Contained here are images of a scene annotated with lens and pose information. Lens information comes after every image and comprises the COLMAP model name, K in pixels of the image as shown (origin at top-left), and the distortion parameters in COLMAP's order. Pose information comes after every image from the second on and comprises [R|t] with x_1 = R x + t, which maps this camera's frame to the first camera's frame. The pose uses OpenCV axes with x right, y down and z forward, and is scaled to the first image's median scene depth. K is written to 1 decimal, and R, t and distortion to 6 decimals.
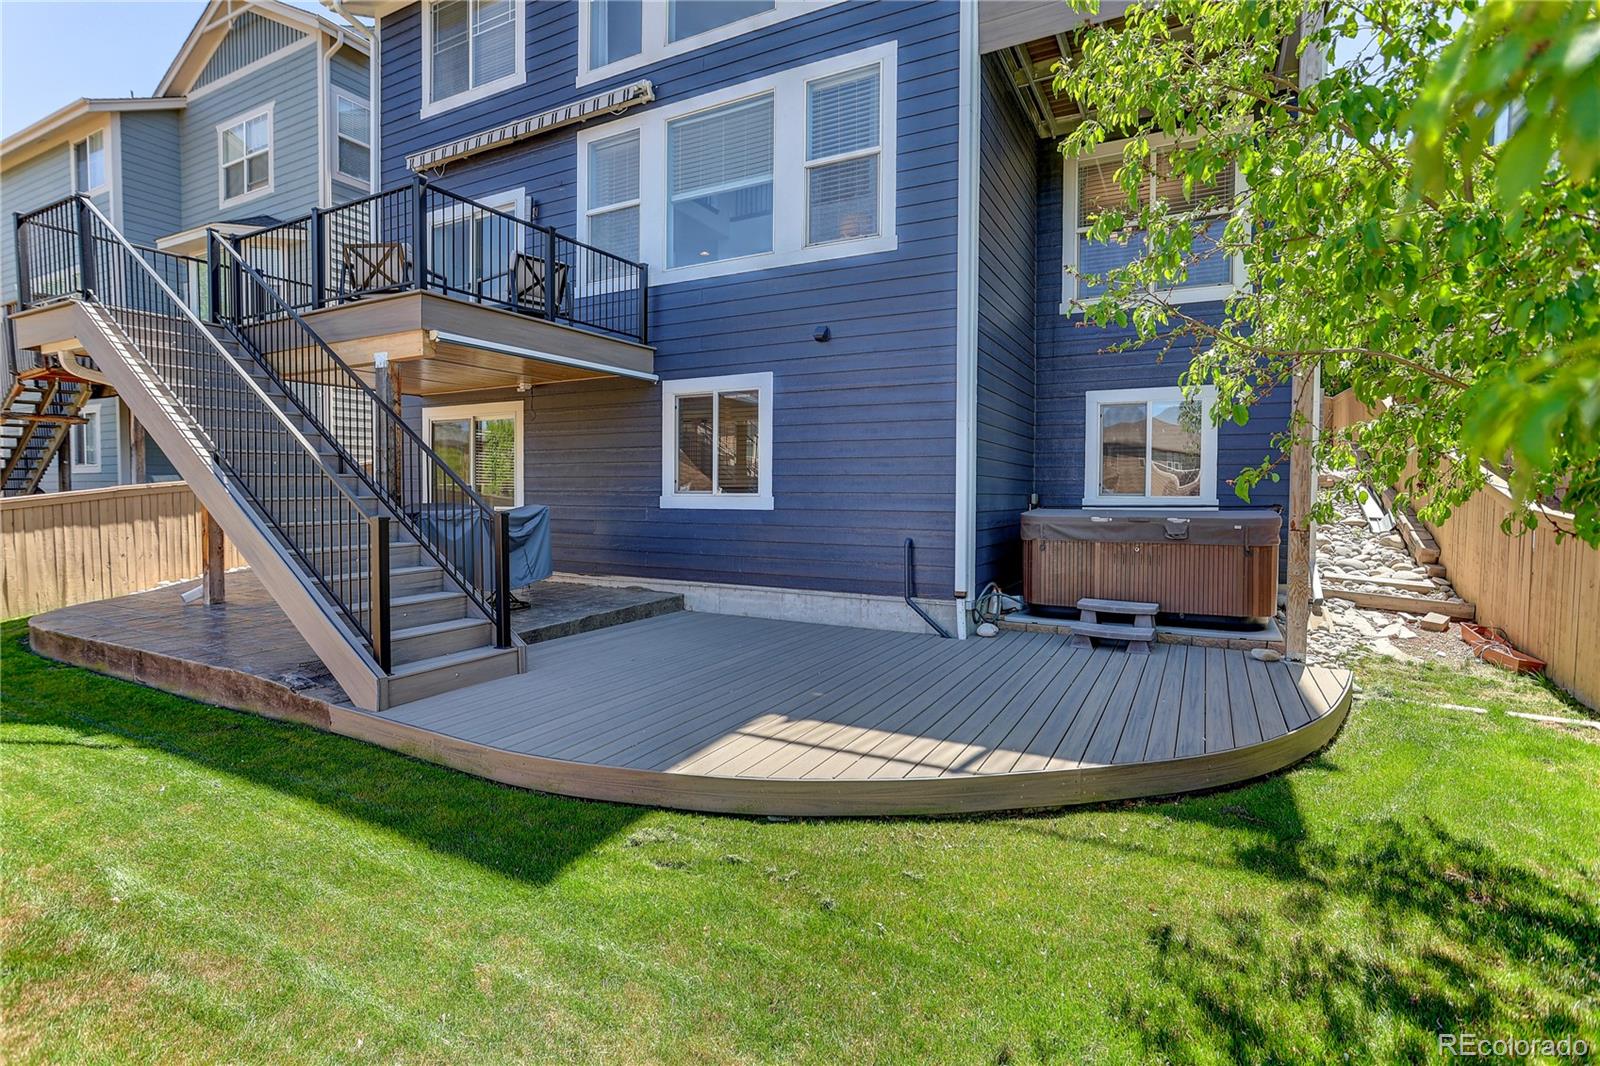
lens RADIAL K [[761.6, 0, 800.0], [0, 761.6, 531.8], [0, 0, 1]] dist [-0.002463, 0.001099]
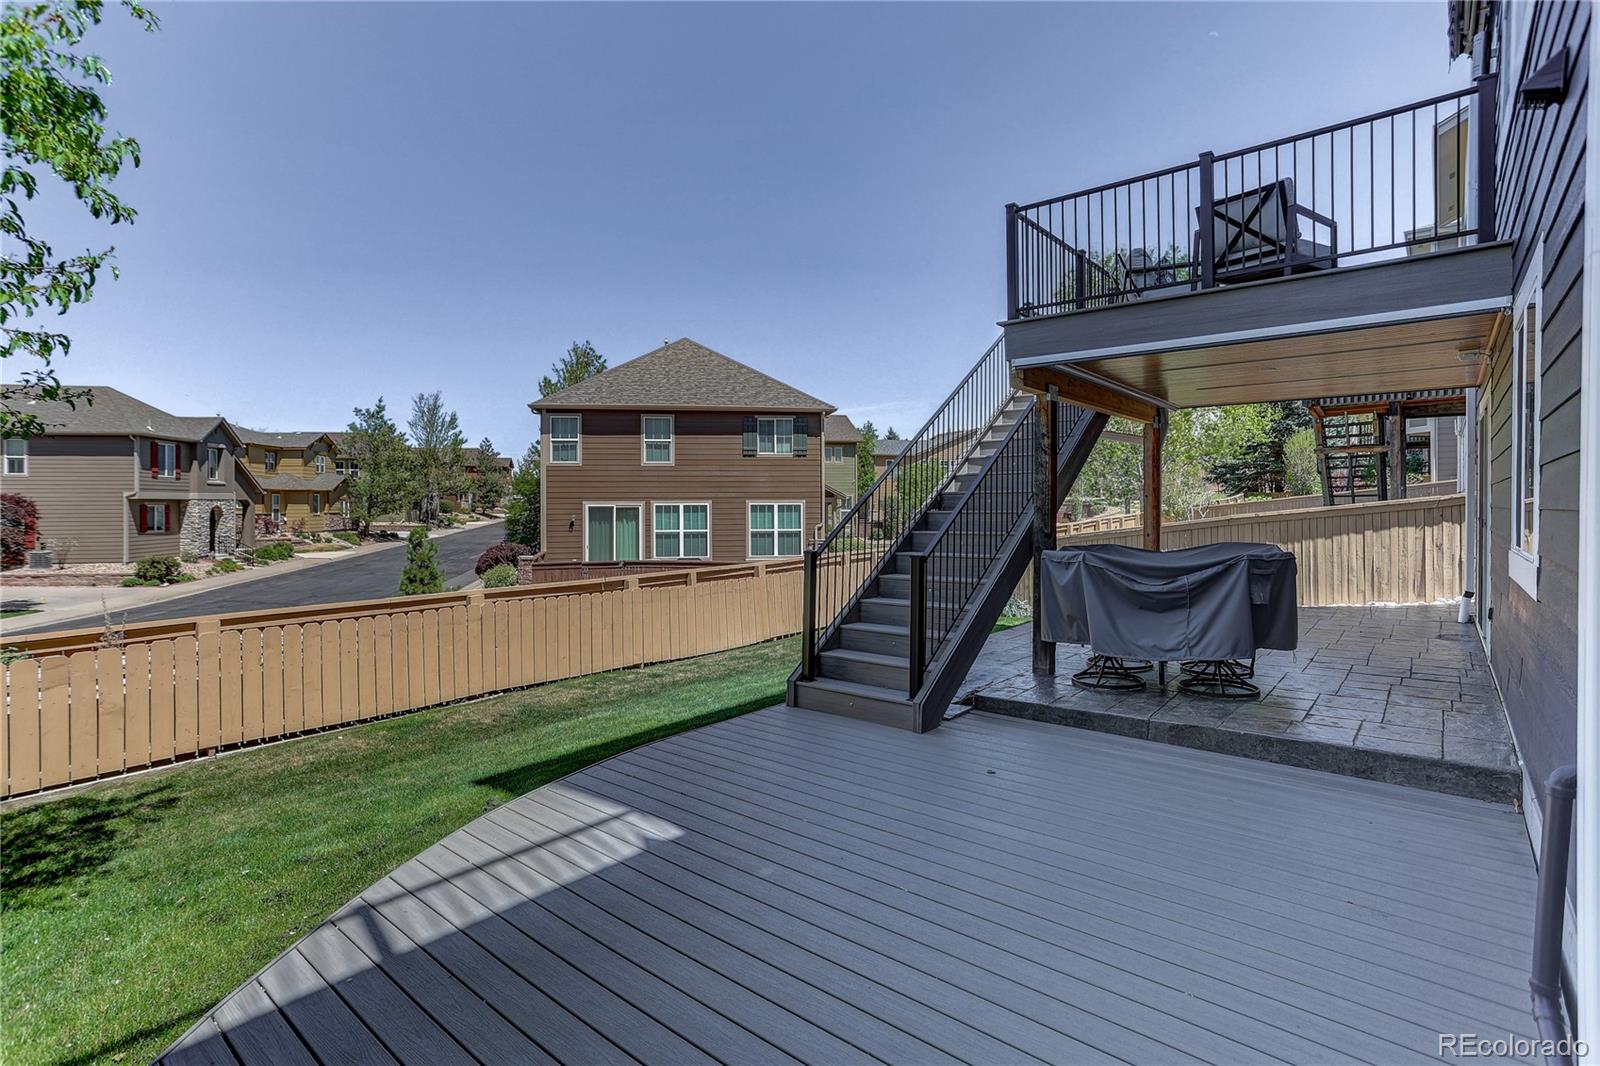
lens RADIAL K [[761.6, 0, 808.7], [0, 761.6, 503.3], [0, 0, 1]] dist [-0.002463, 0.001099]
pose [[-0.203786, 0.006621, -0.978993, 0.833056], [-0.030457, 0.999450, 0.013099, -0.141743], [0.978542, 0.032486, -0.203472, 1.489064]]
